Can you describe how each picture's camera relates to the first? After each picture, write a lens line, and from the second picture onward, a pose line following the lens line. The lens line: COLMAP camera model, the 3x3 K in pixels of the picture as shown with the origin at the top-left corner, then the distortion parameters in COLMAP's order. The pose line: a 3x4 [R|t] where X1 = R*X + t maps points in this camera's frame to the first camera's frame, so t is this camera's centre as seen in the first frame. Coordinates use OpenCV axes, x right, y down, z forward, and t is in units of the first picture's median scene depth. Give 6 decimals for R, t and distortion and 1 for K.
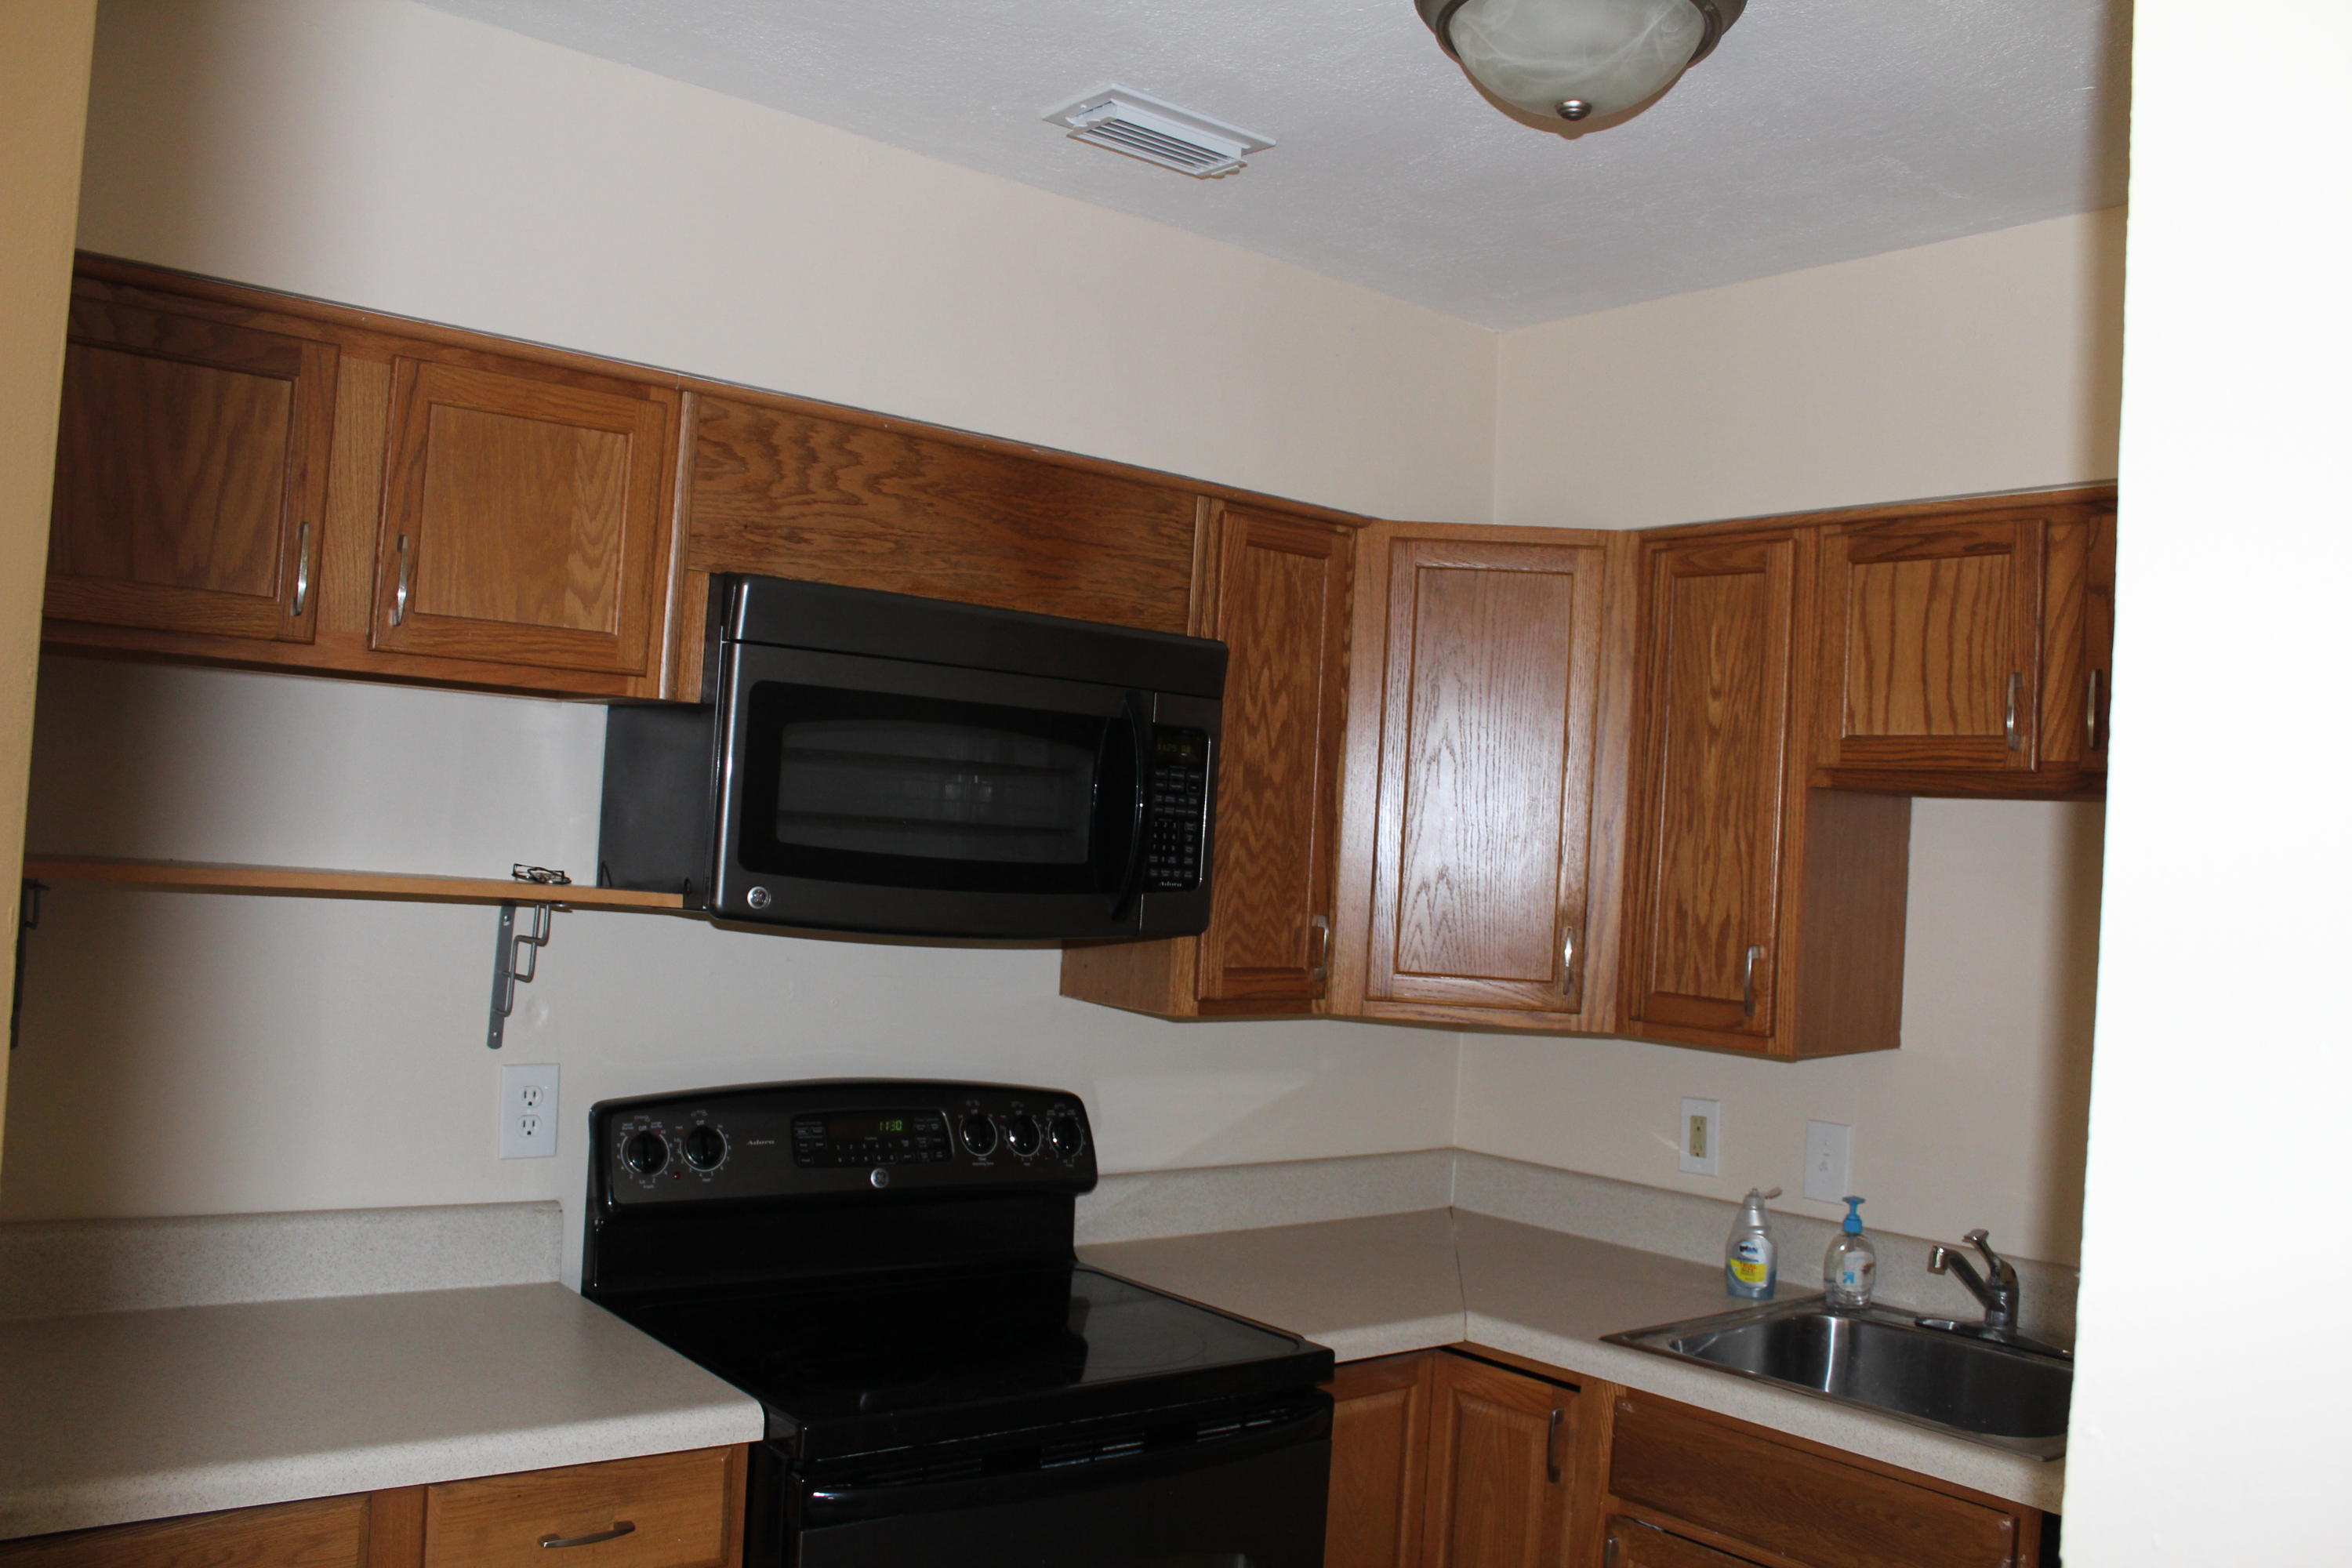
lens RADIAL K [[1989.1, 0, 1176.0], [0, 1989.1, 784.0], [0, 0, 1]] dist [-0.167678, 0.169131]
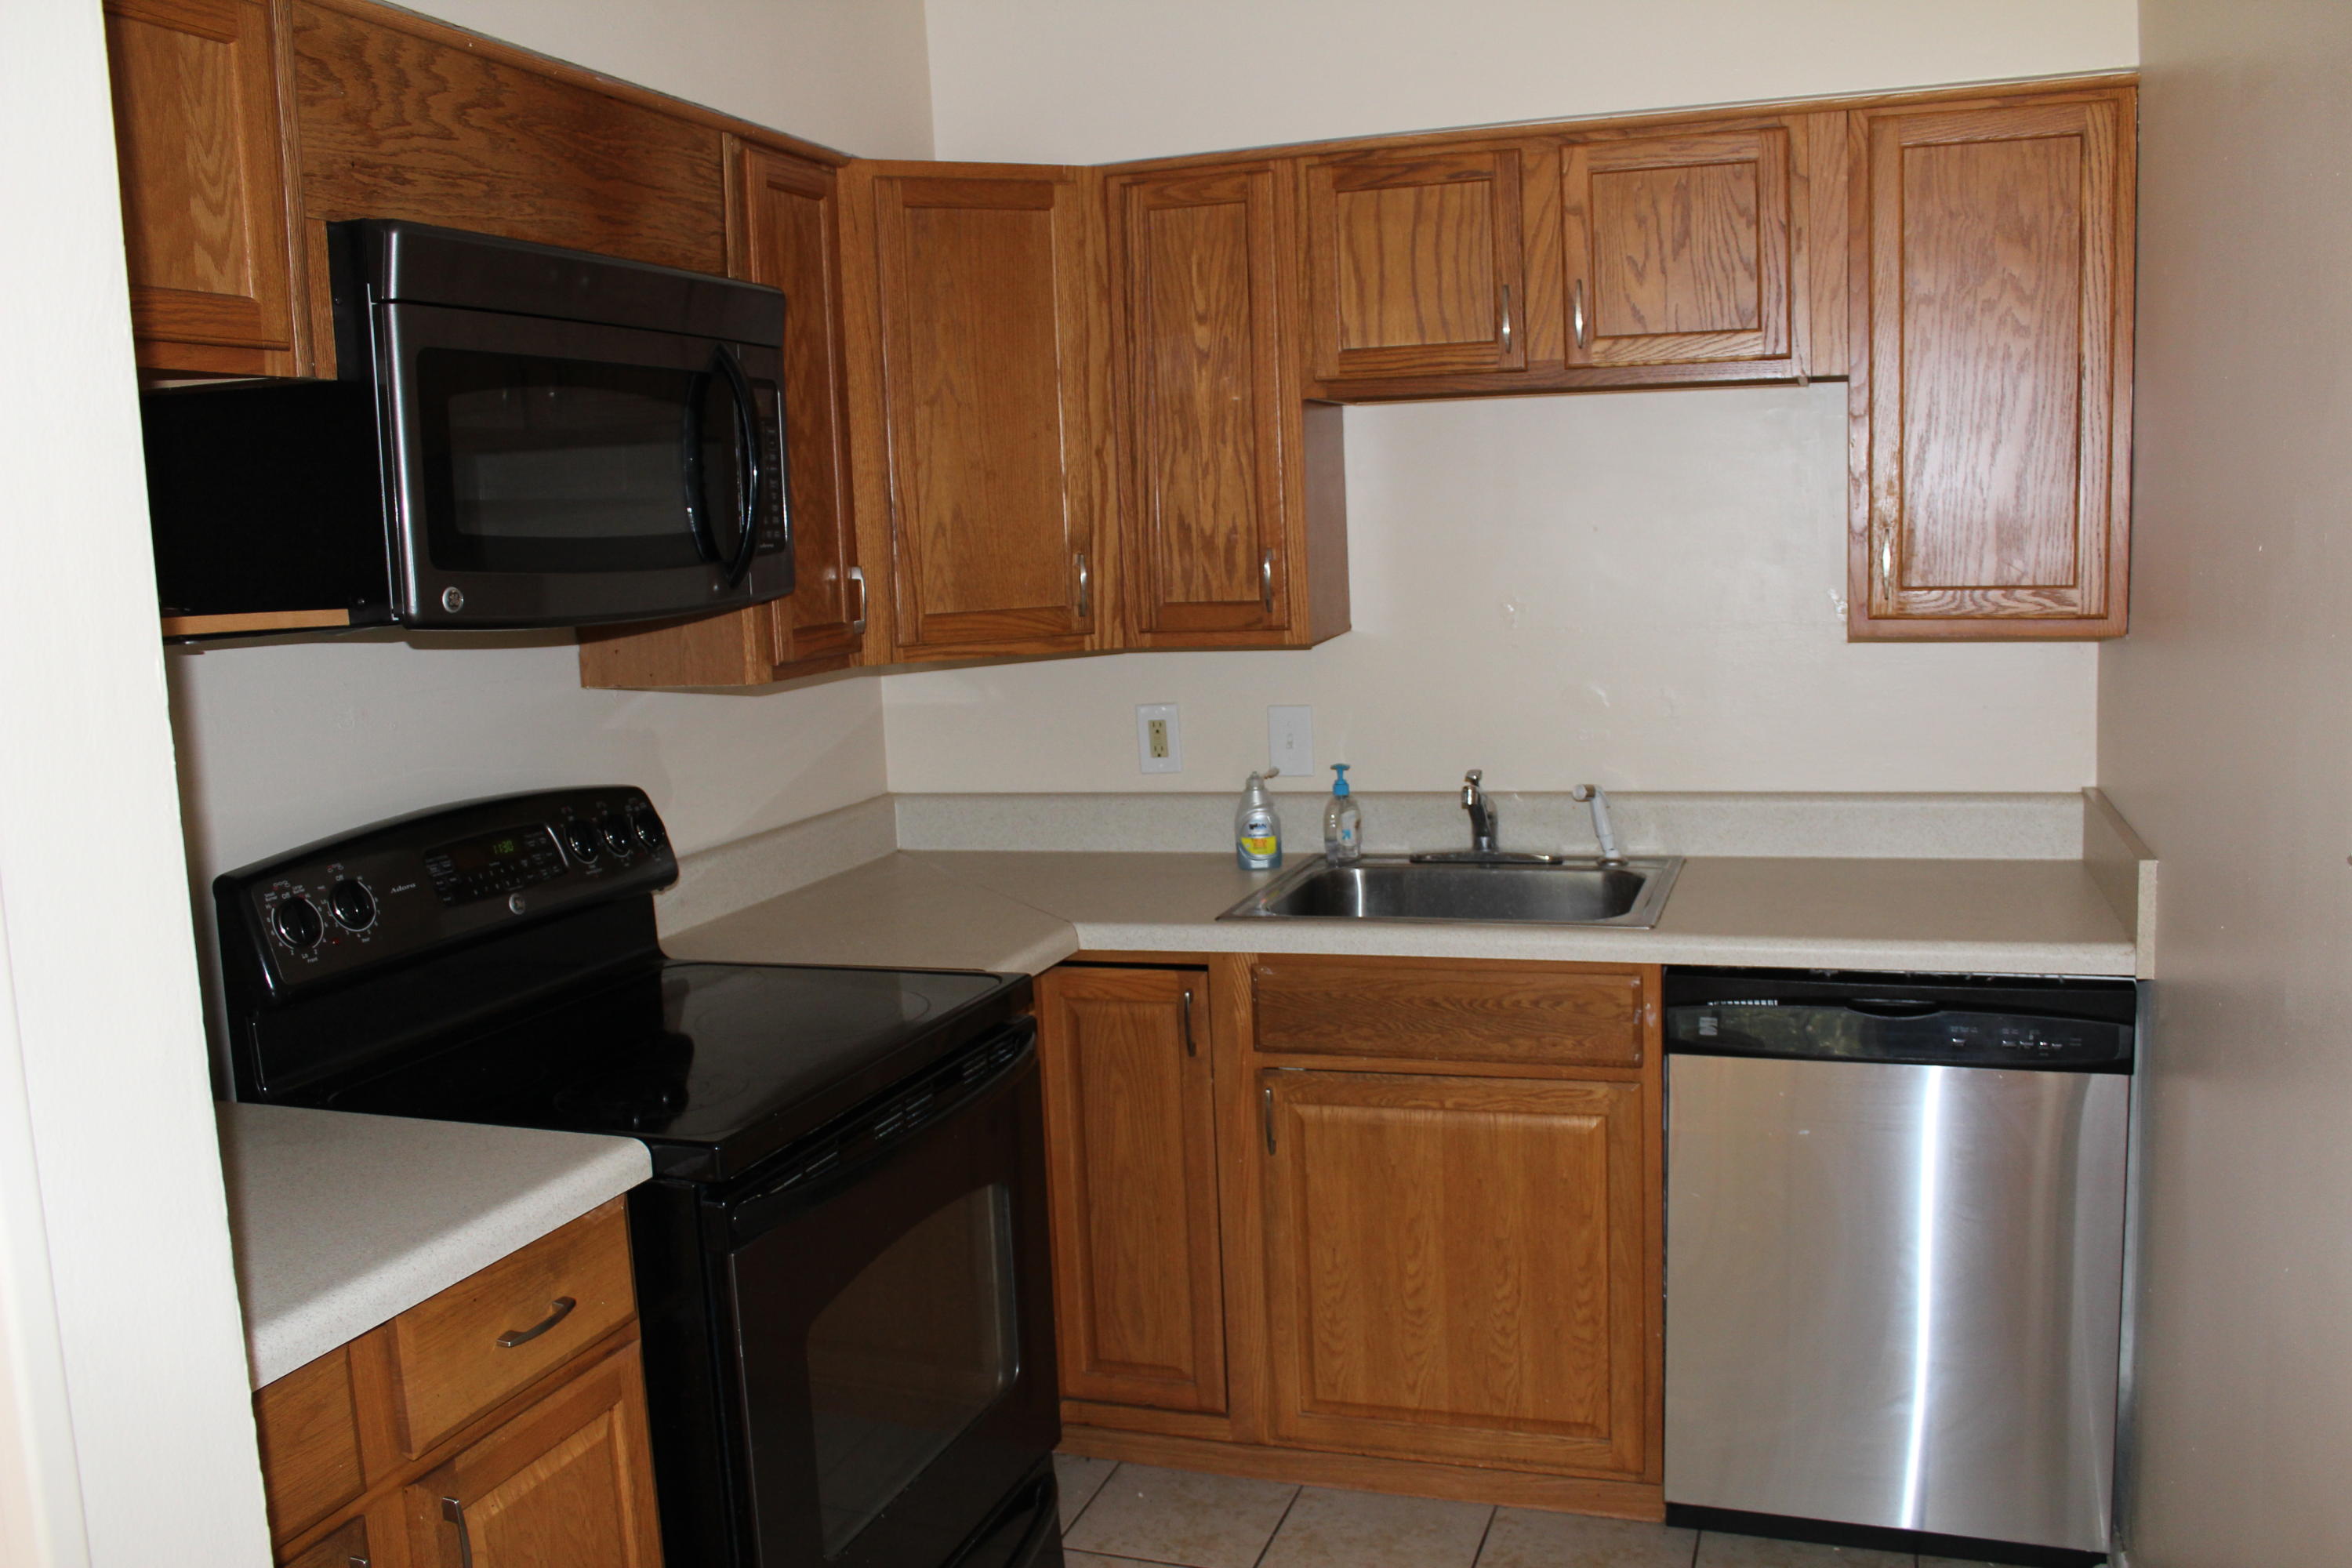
lens RADIAL K [[1989.1, 0, 1176.0], [0, 1989.1, 784.0], [0, 0, 1]] dist [-0.167678, 0.169131]
pose [[0.836375, -0.163833, 0.523102, -0.363661], [0.076170, 0.979769, 0.185072, 0.002386], [-0.542840, -0.114944, 0.831933, 0.093699]]
